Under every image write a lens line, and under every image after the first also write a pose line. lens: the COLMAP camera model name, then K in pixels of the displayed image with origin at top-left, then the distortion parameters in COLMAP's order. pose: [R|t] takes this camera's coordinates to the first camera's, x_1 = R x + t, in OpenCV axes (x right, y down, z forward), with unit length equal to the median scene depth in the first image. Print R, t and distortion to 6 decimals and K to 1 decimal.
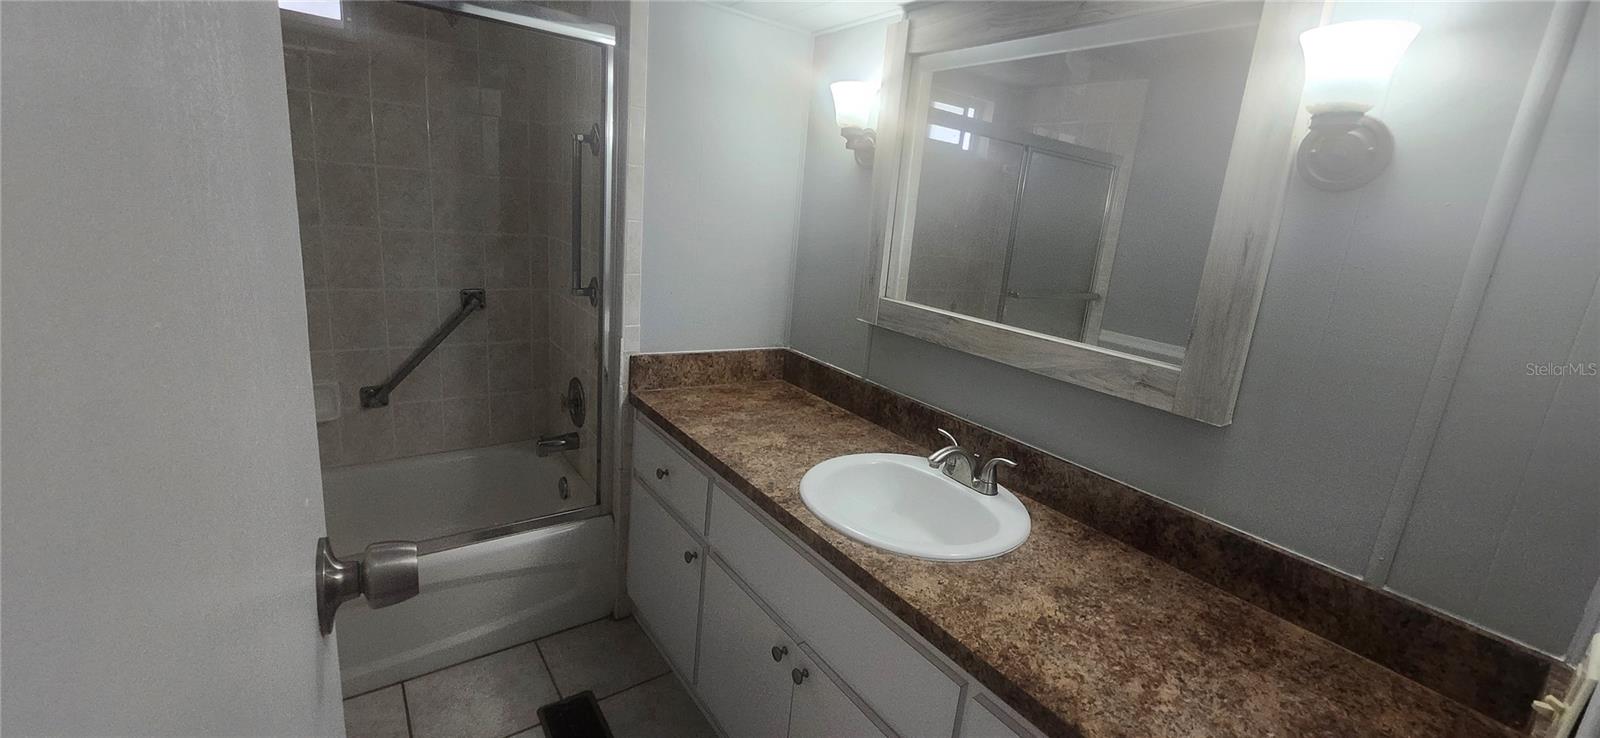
lens RADIAL K [[637.3, 0, 828.9], [0, 637.3, 355.6], [0, 0, 1]] dist [-0.000667, -0.000651]
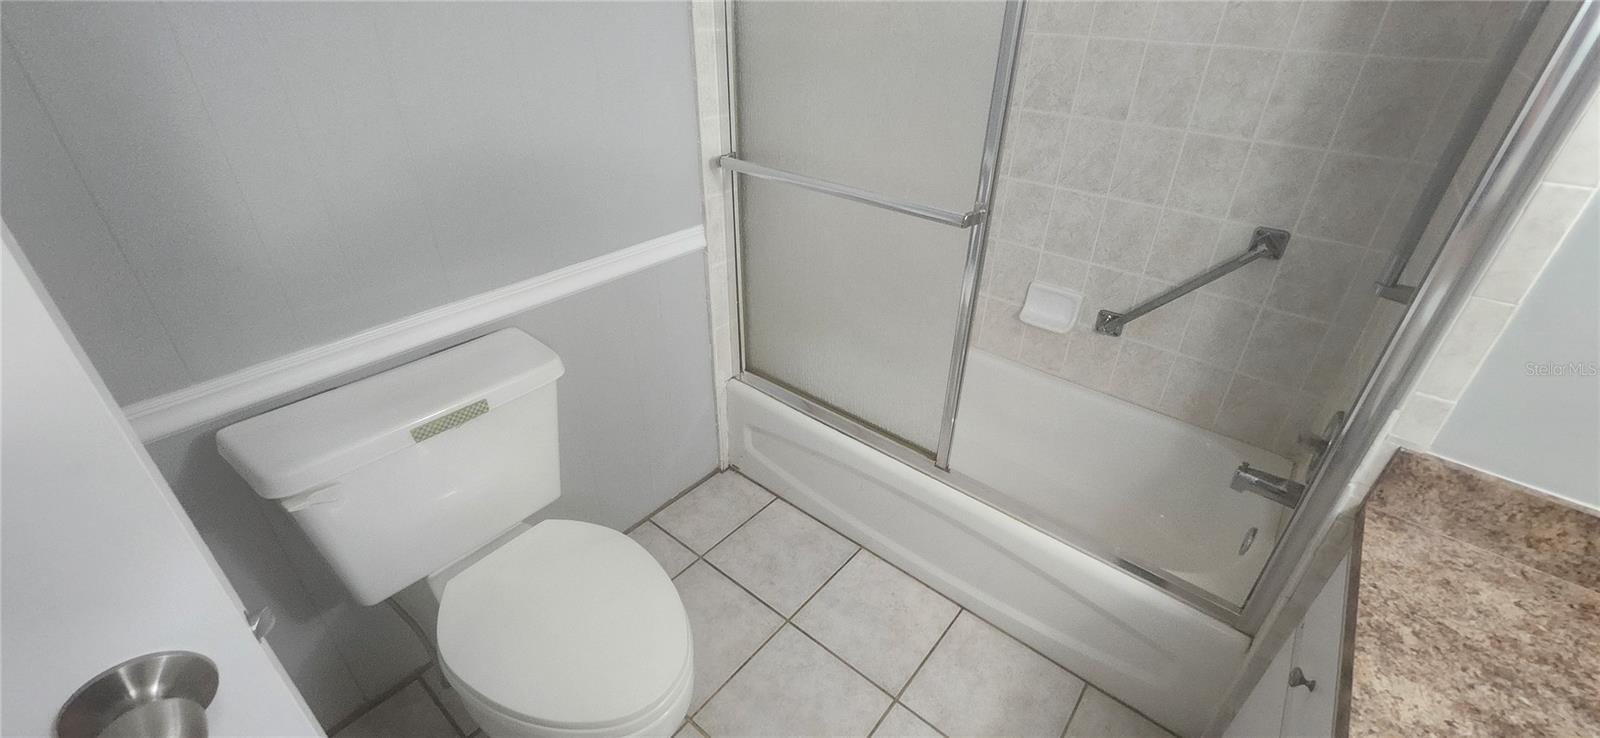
lens RADIAL K [[636.6, 0, 821.5], [0, 636.6, 360.7], [0, 0, 1]] dist [0.002541, -0.000024]
pose [[0.242455, 0.416942, -0.876000, -0.006733], [-0.227880, 0.902154, 0.366319, -0.148838], [0.943020, 0.110807, 0.313744, 0.414105]]
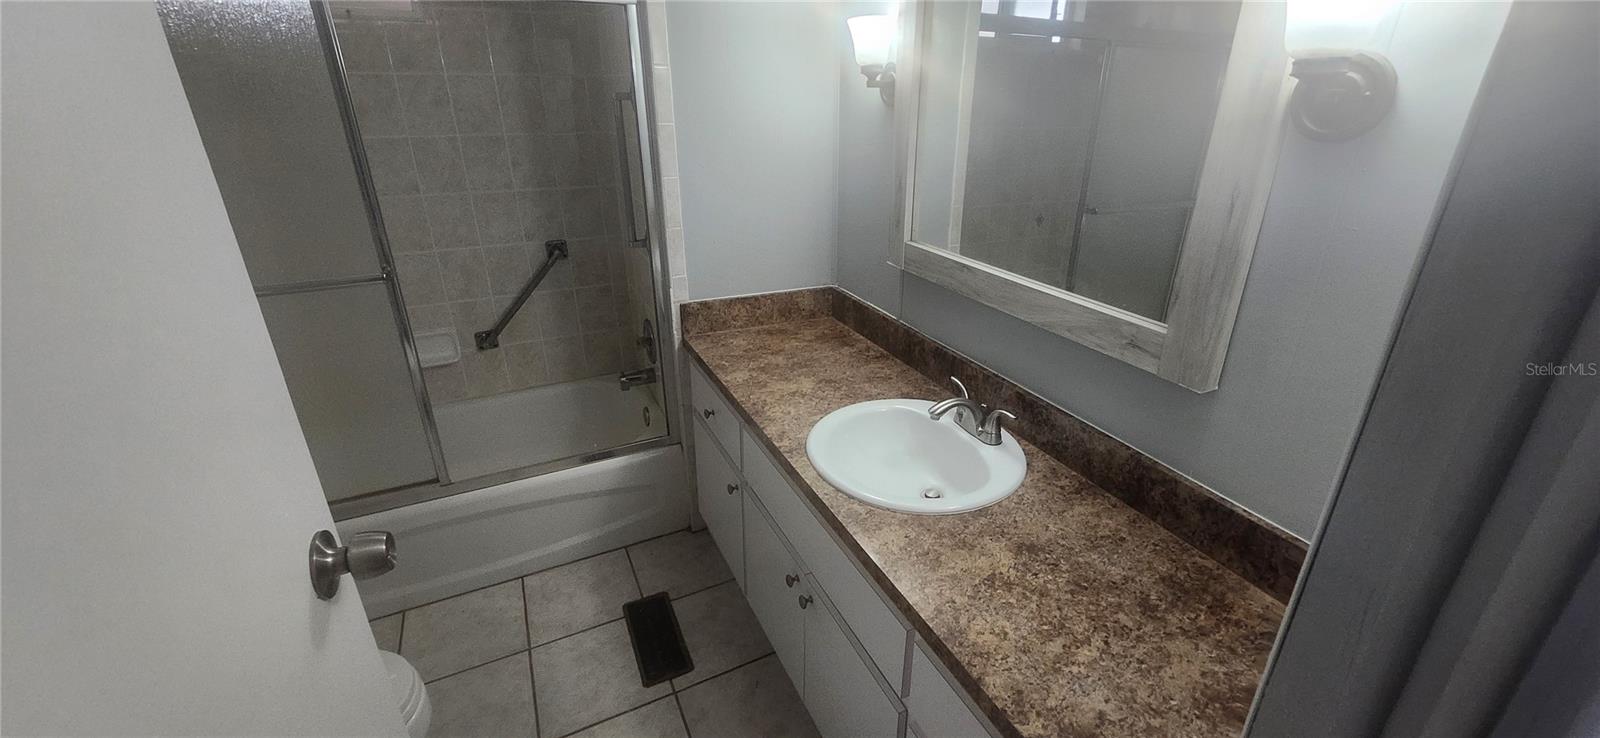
lens RADIAL K [[642.2, 0, 830.8], [0, 642.2, 356.5], [0, 0, 1]] dist [-0.000672, 0.000068]
pose [[0.980680, -0.011180, -0.195297, 0.157204], [0.041456, 0.987567, 0.151635, -0.069453], [0.191173, -0.156802, 0.968951, -0.022310]]
